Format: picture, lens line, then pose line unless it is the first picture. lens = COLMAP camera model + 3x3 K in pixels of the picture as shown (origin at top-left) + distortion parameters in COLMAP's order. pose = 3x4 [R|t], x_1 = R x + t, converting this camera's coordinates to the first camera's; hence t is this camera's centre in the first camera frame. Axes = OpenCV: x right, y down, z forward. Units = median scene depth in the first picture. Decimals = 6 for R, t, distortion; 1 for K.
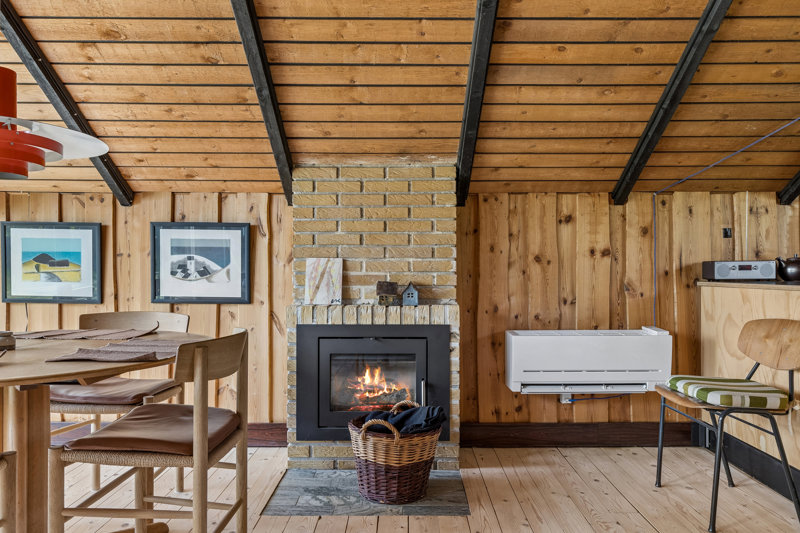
lens RADIAL K [[549.9, 0, 400.5], [0, 549.9, 274.0], [0, 0, 1]] dist [0.001427, -0.004697]
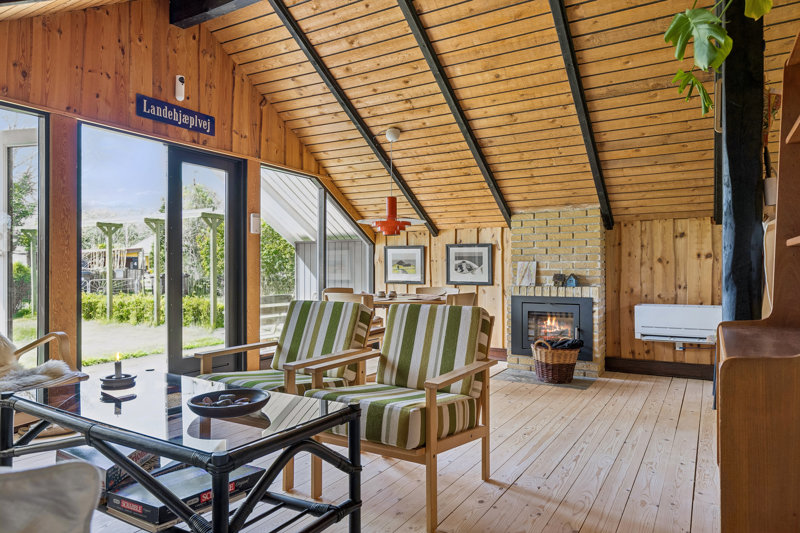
lens RADIAL K [[523.2, 0, 402.2], [0, 523.2, 268.5], [0, 0, 1]] dist [0.000056, 0.000198]
pose [[0.855414, -0.003429, -0.517934, 0.424488], [0.002013, 0.999993, -0.003294, 0.000553], [0.517941, 0.001775, 0.855414, -0.763531]]
